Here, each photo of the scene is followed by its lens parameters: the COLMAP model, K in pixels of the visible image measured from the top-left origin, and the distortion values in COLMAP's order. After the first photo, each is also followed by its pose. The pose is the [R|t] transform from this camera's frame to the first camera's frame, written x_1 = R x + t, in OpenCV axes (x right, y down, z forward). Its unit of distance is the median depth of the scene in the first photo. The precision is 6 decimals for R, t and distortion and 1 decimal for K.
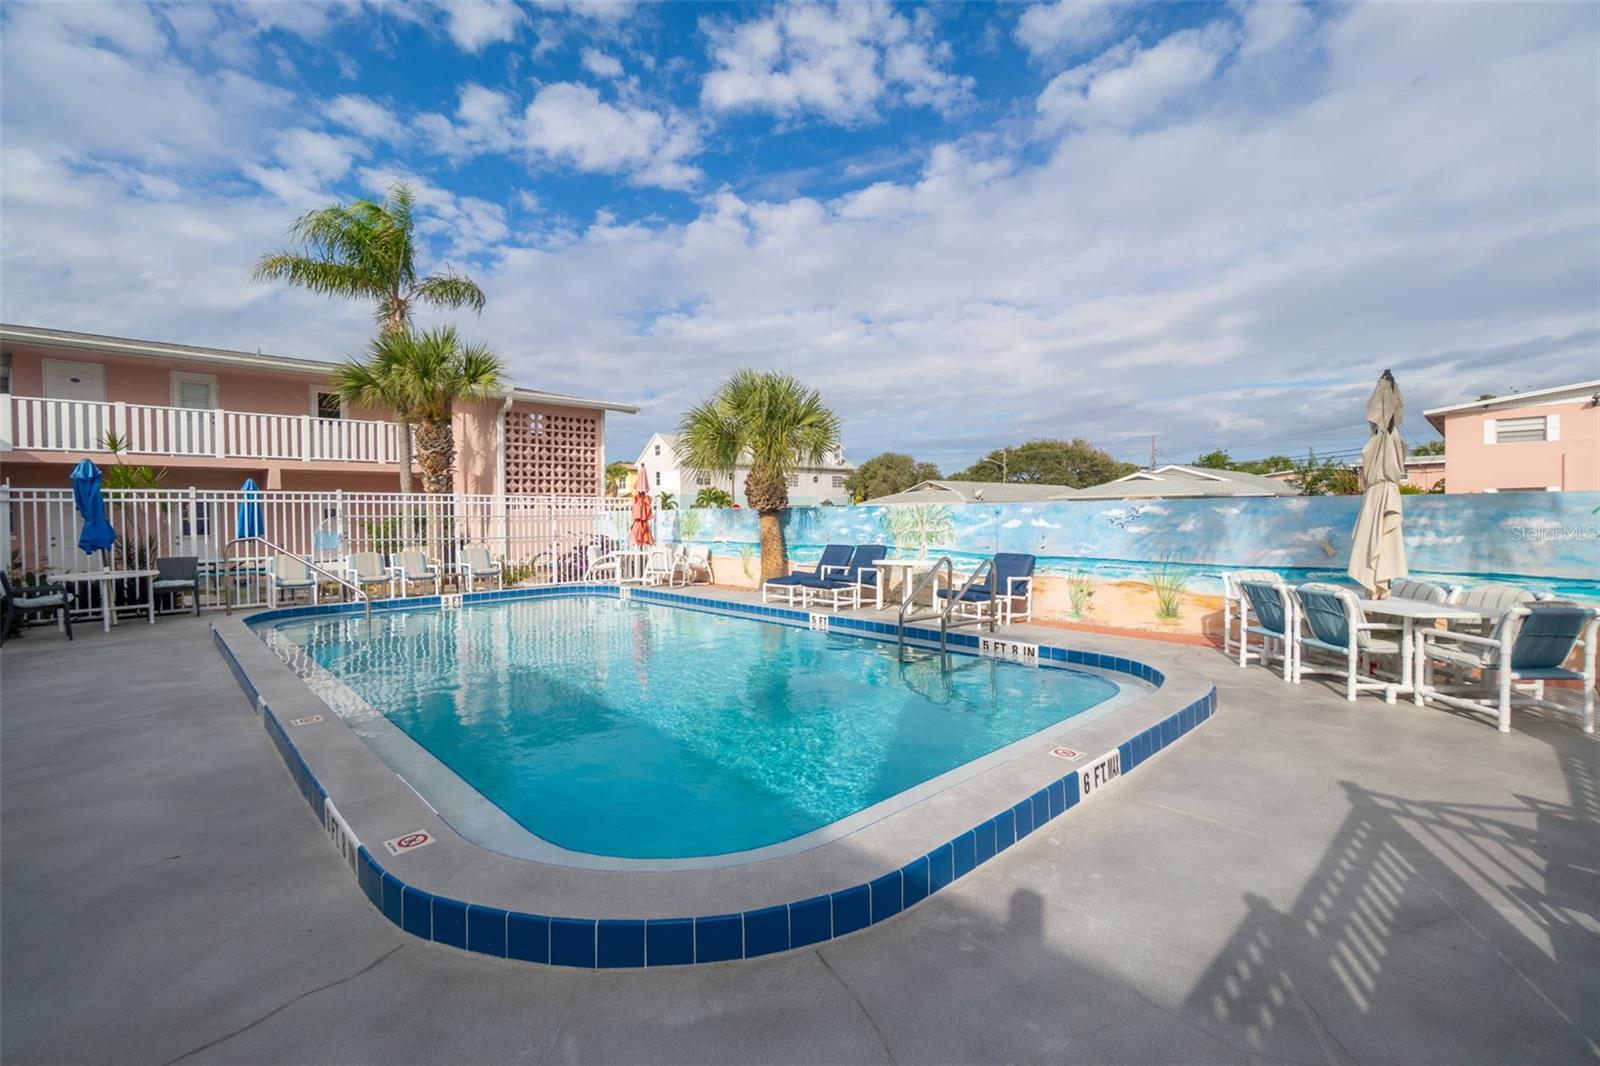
lens RADIAL K [[688.0, 0, 800.4], [0, 688.0, 526.1], [0, 0, 1]] dist [-0.014656, 0.001313]
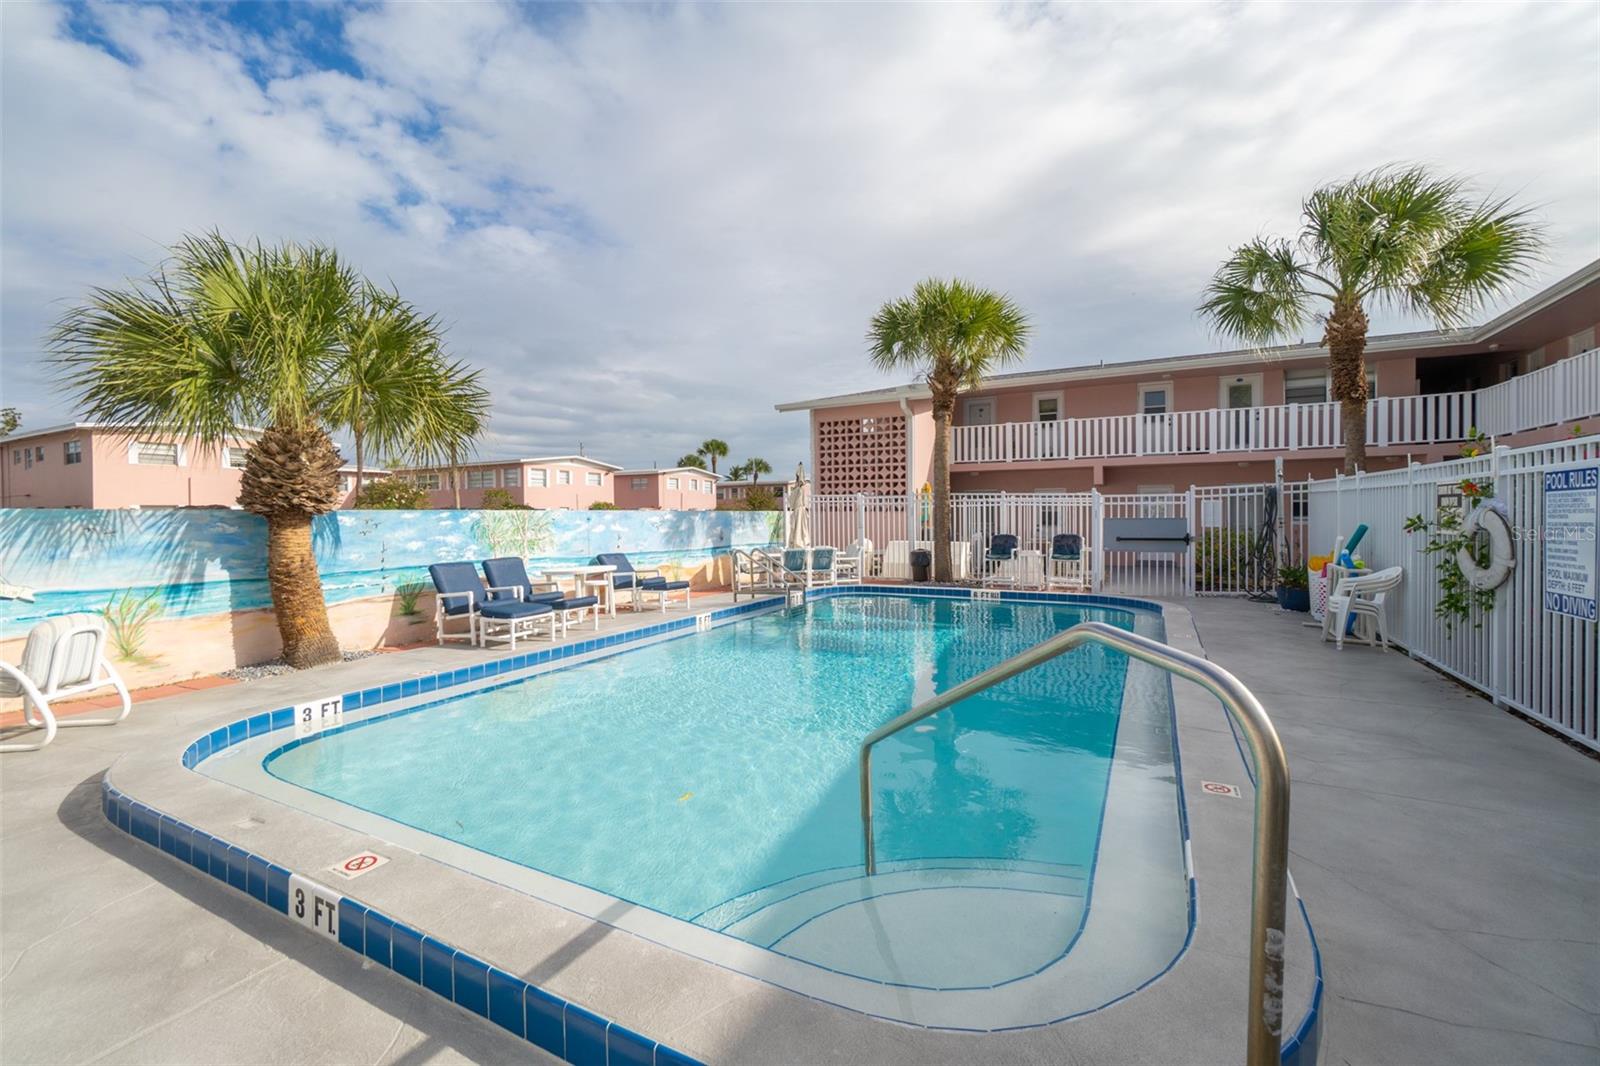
lens RADIAL K [[688.0, 0, 795.3], [0, 688.0, 528.0], [0, 0, 1]] dist [-0.014656, 0.001313]
pose [[-0.310767, -0.005905, 0.950468, -1.248752], [0.026109, 0.999550, 0.014746, -0.018216], [-0.950128, 0.029399, -0.310473, 1.469740]]
